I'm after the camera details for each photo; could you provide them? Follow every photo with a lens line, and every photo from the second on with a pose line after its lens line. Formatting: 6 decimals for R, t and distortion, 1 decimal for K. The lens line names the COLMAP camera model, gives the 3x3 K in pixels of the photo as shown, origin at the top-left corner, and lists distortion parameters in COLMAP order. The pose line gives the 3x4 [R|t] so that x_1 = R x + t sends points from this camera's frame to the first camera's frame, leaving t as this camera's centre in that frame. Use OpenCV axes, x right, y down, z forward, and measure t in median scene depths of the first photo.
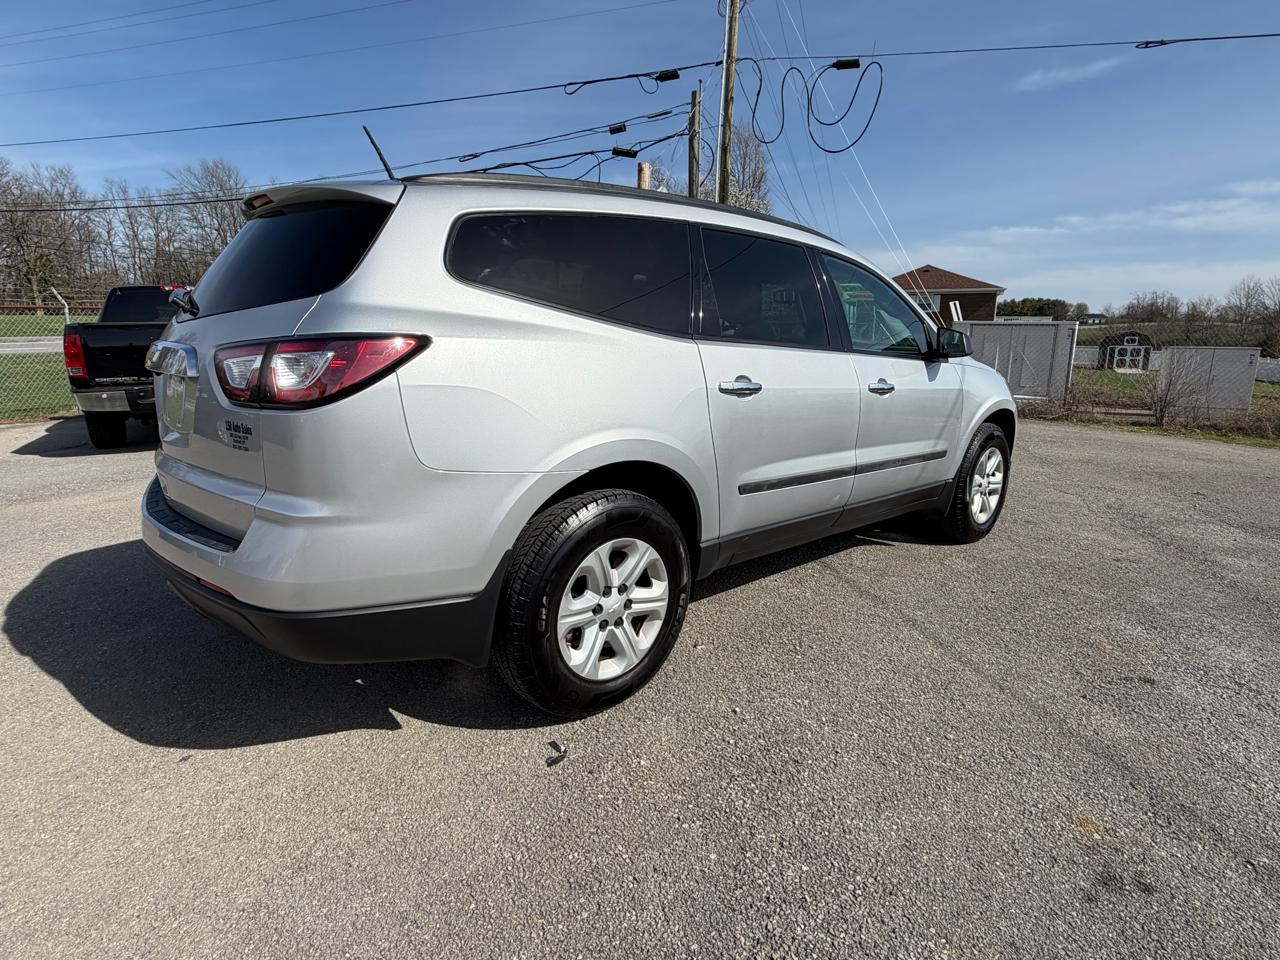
lens RADIAL K [[679.4, 0, 633.0], [0, 679.4, 478.8], [0, 0, 1]] dist [-0.000364, -0.000053]
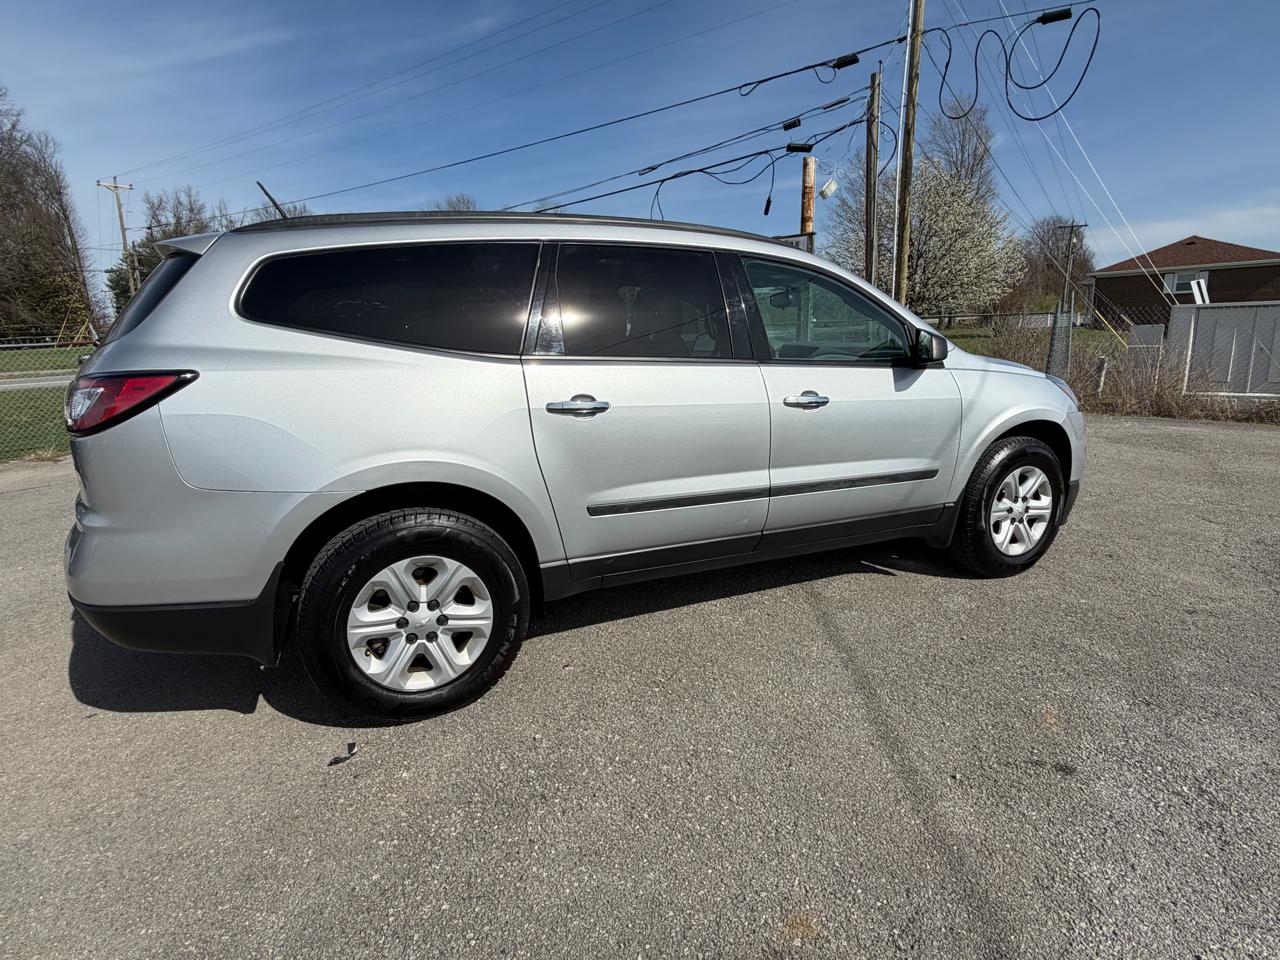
lens RADIAL K [[678.8, 0, 637.8], [0, 678.8, 480.0], [0, 0, 1]] dist [0.000296, 0.000101]
pose [[0.956228, 0.021966, -0.291796, 0.342182], [-0.022453, 0.999746, 0.001679, -0.021406], [0.291759, 0.004947, 0.956479, 0.060589]]
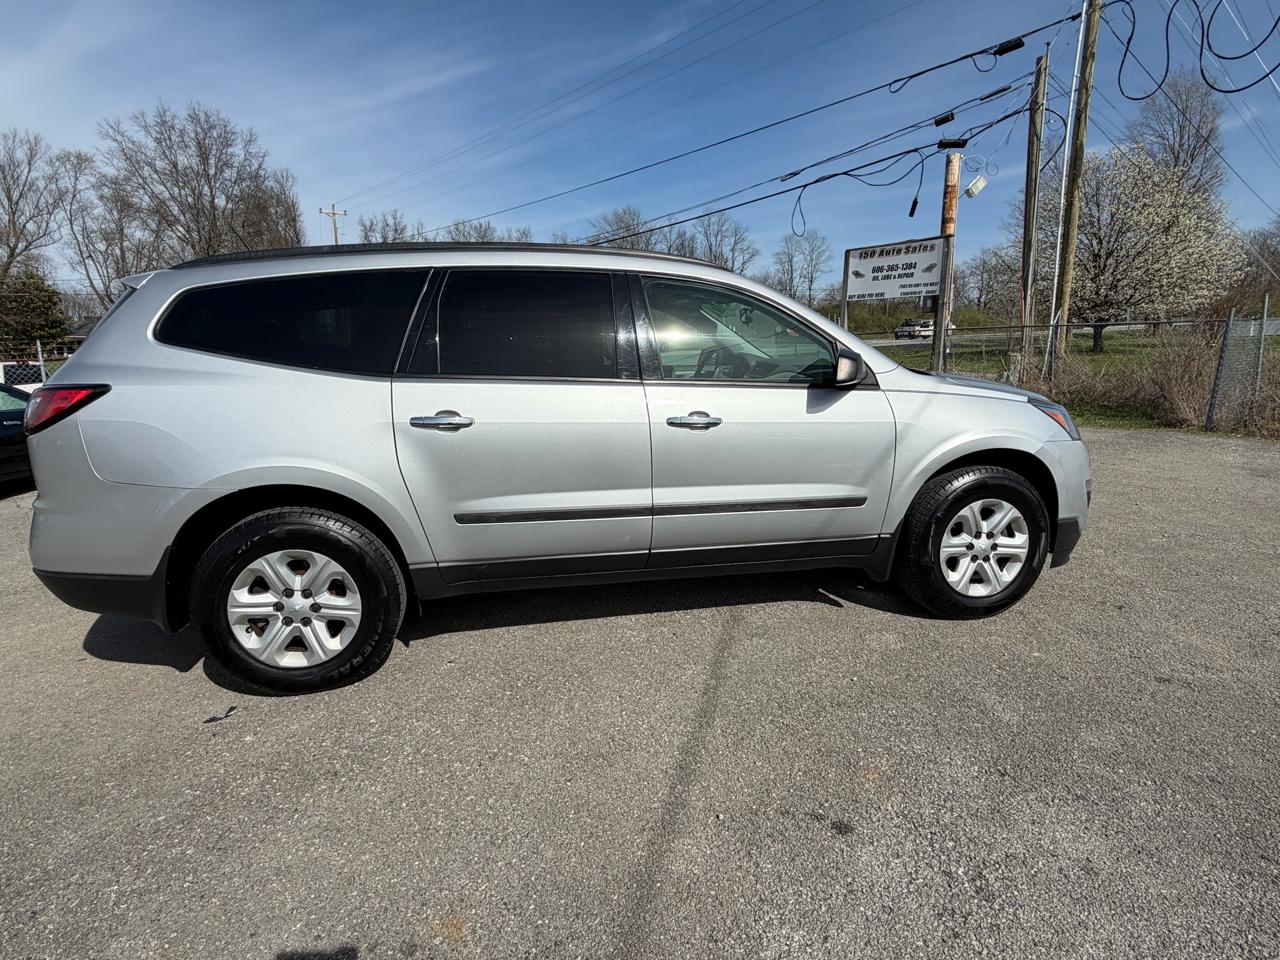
lens RADIAL K [[678.7, 0, 640.0], [0, 678.7, 480.0], [0, 0, 1]] dist [0.000107, 0.000326]
pose [[0.863530, 0.063751, -0.500252, 0.619857], [-0.071857, 0.997410, 0.003068, -0.045296], [0.499152, 0.033297, 0.865874, 0.159902]]
